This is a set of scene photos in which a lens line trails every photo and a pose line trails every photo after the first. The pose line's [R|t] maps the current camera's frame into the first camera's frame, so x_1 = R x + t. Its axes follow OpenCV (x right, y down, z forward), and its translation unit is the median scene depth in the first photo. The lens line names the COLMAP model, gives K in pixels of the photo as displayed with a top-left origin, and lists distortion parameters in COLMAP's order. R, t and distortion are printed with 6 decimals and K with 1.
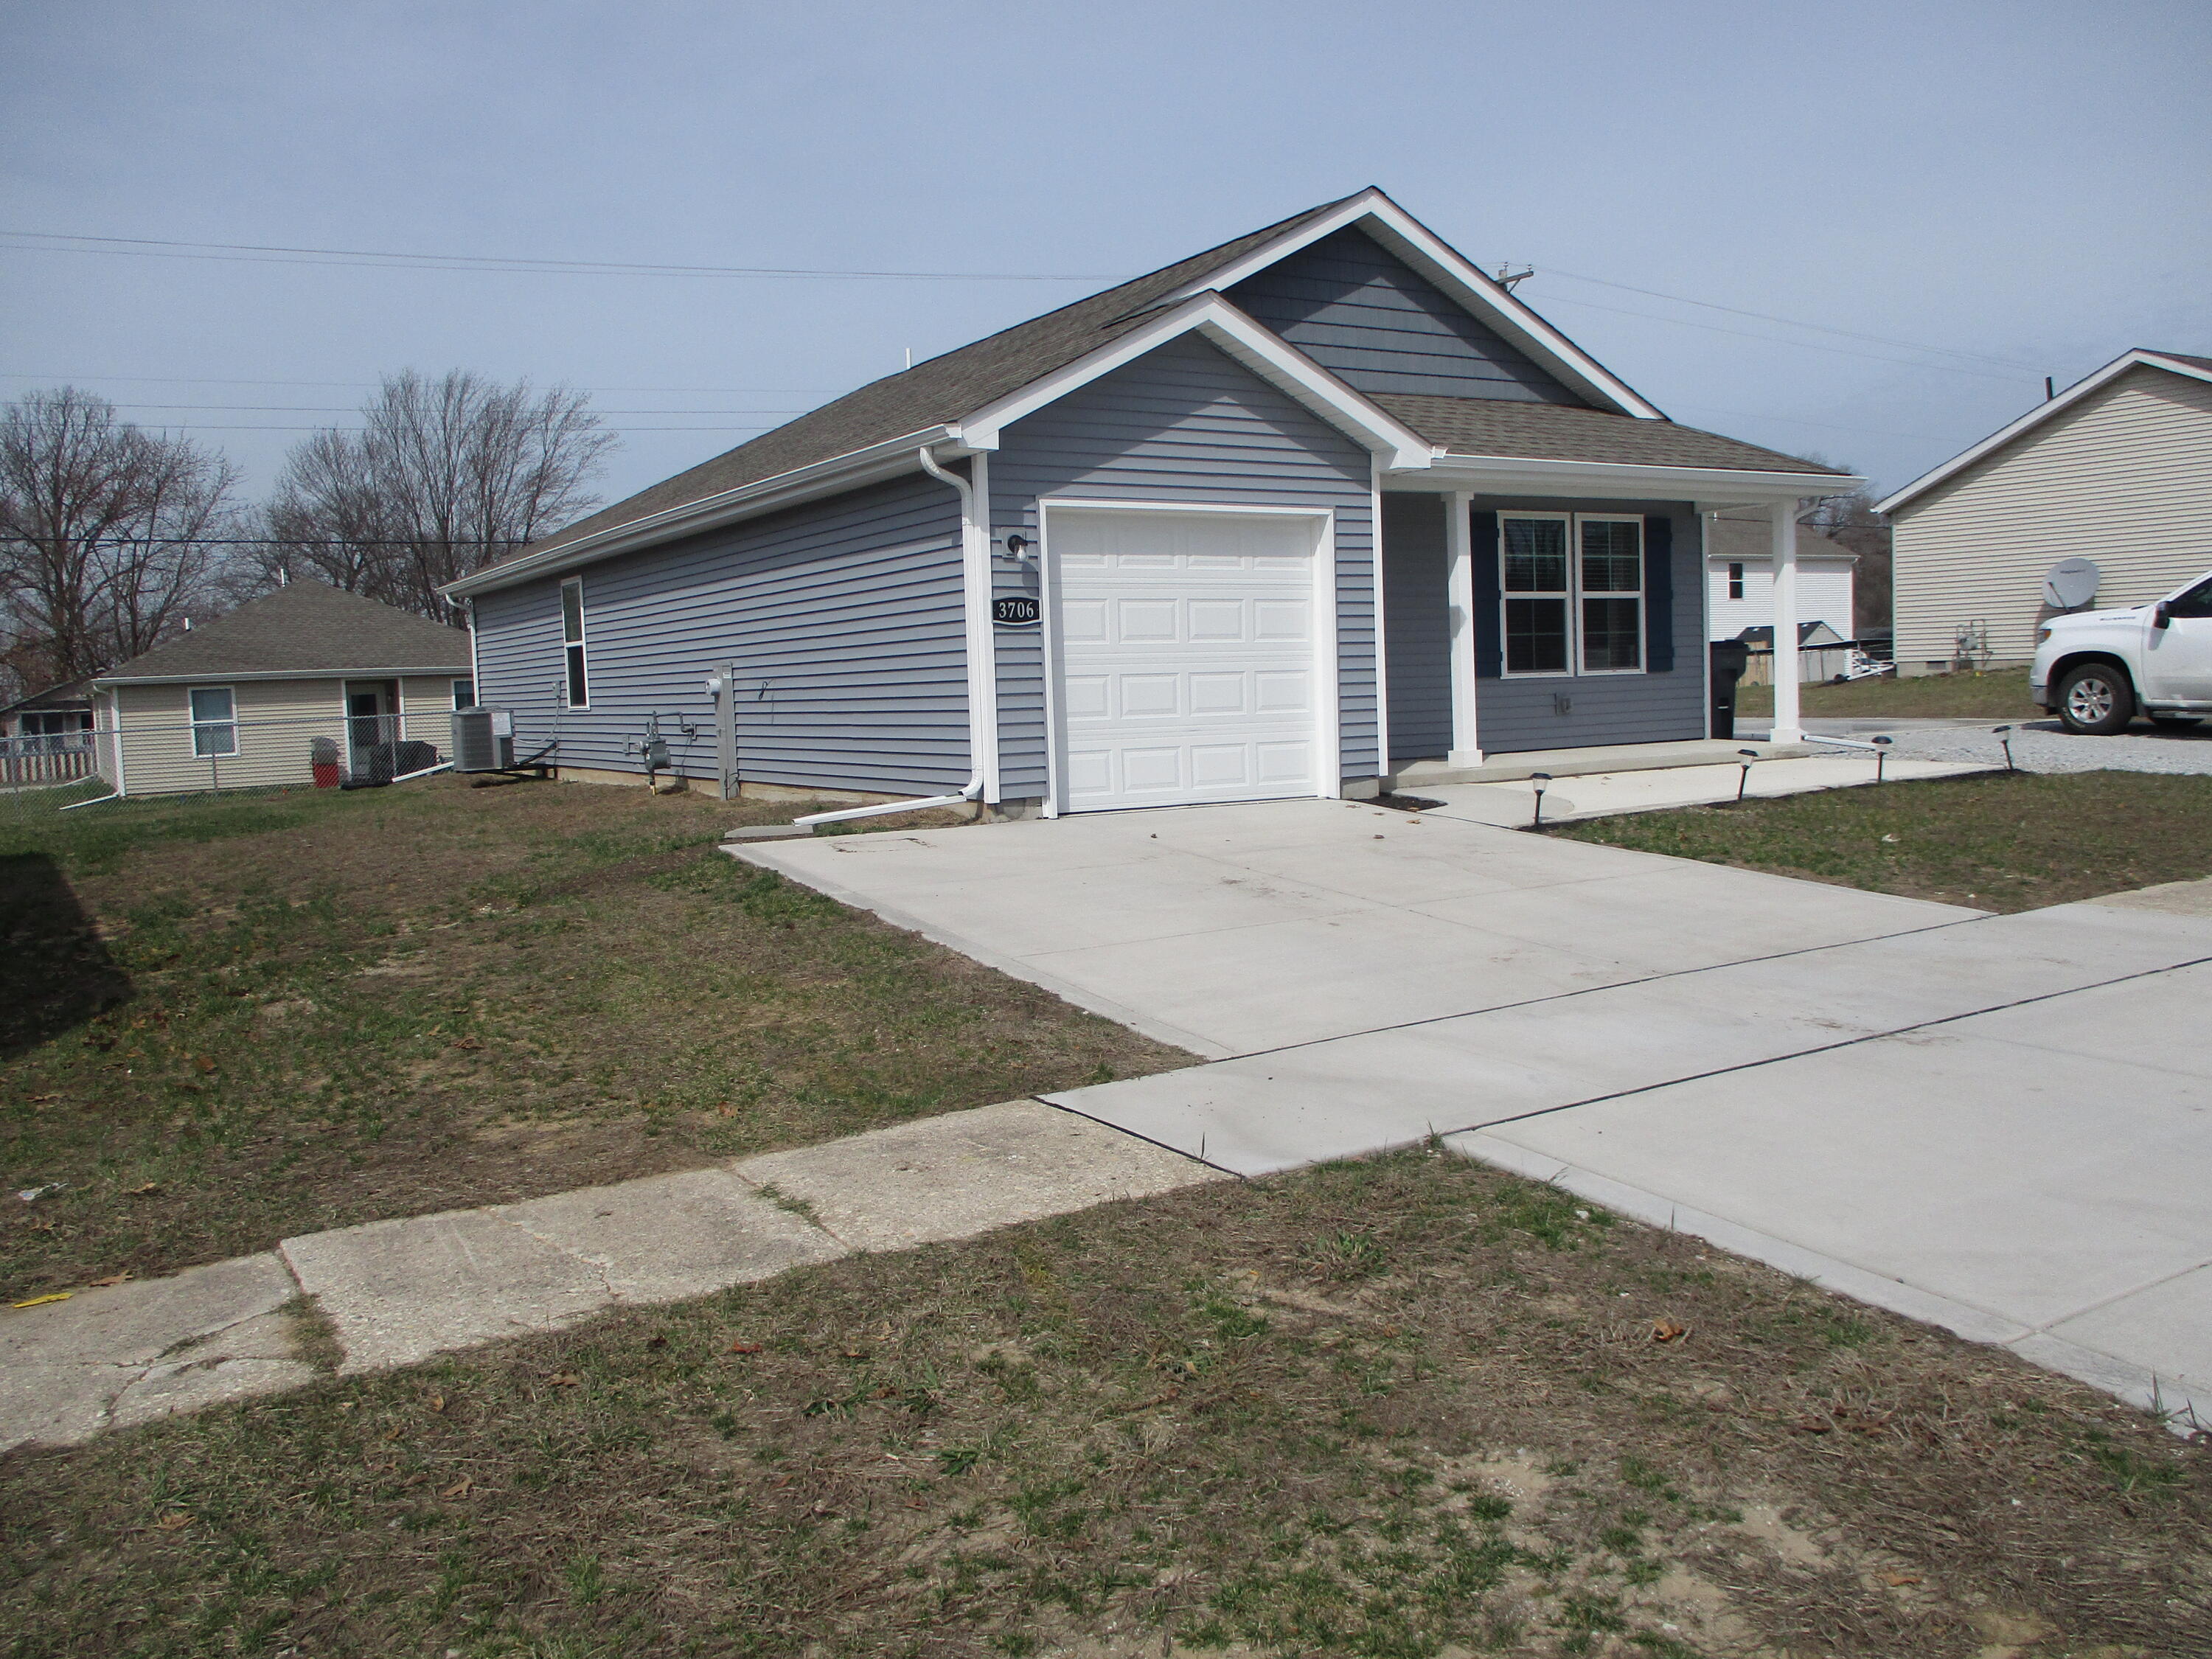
lens RADIAL K [[1811.3, 0, 1102.5], [0, 1811.3, 838.8], [0, 0, 1]] dist [-0.002252, -0.103583]
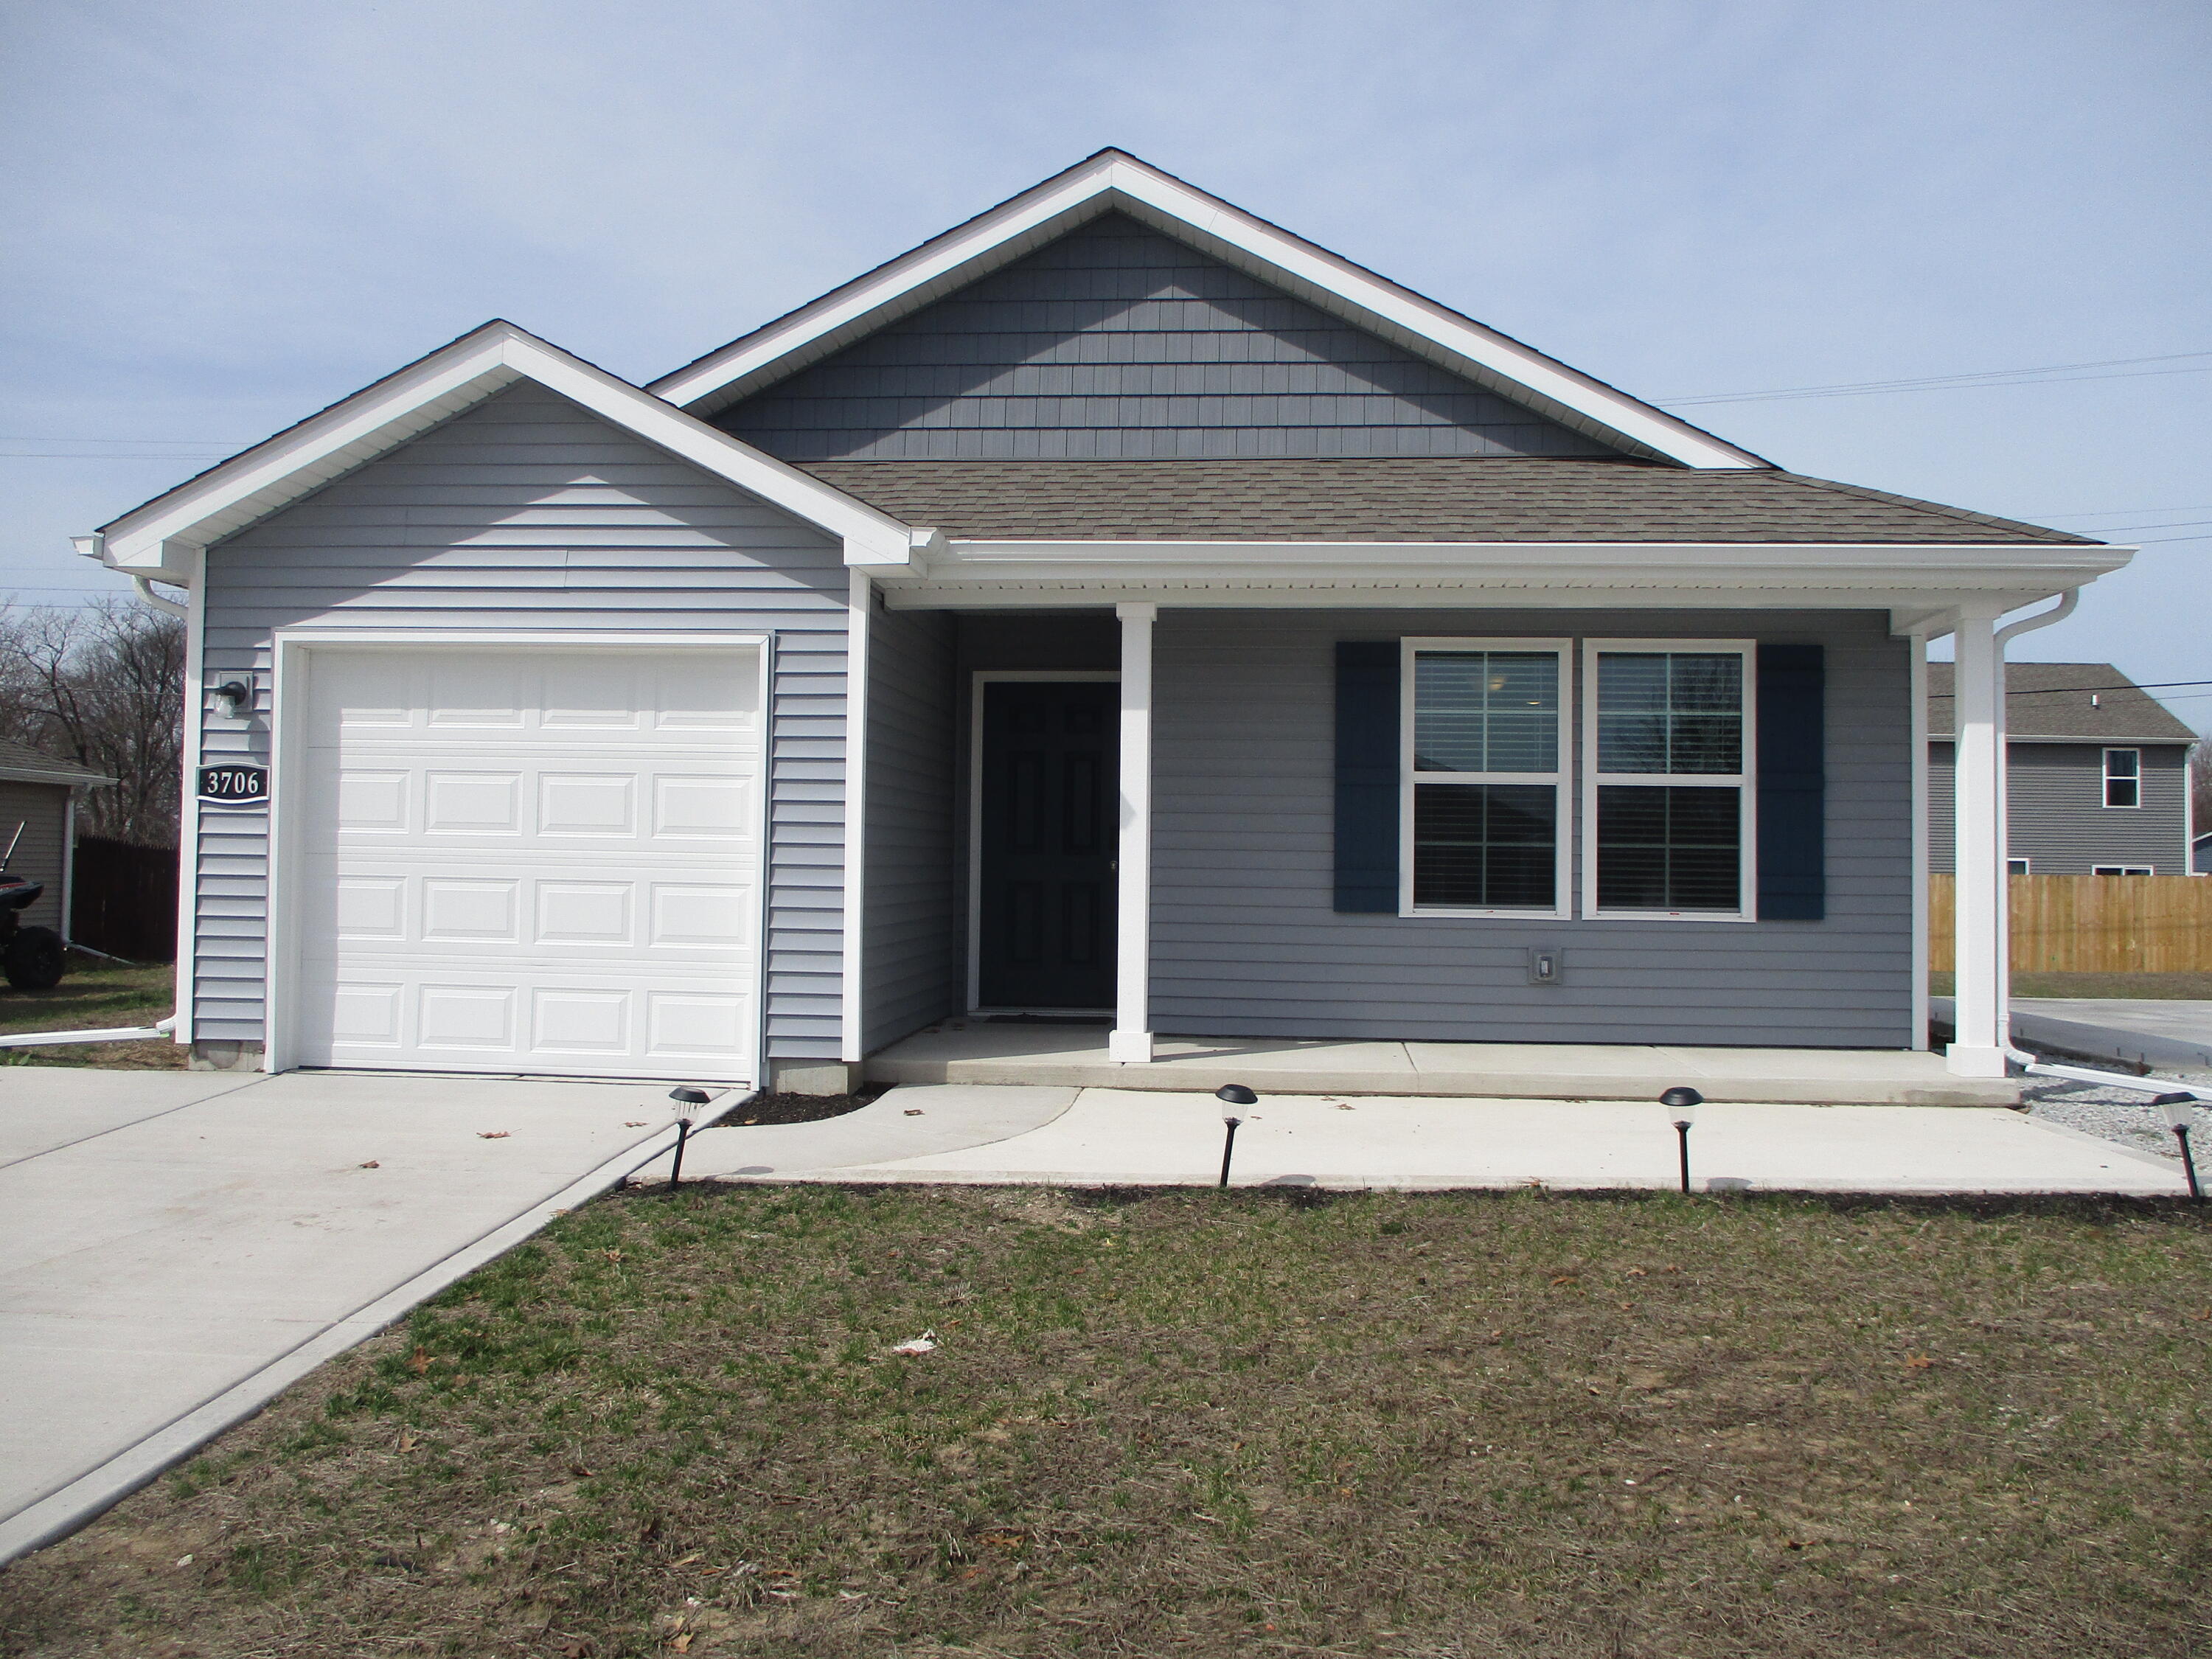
lens RADIAL K [[1811.3, 0, 1102.5], [0, 1811.3, 838.8], [0, 0, 1]] dist [-0.002252, -0.103583]
pose [[0.807467, 0.032607, -0.589011, 0.518364], [-0.091723, 0.993268, -0.070757, -0.065918], [0.582738, 0.111160, 0.805022, 0.484783]]
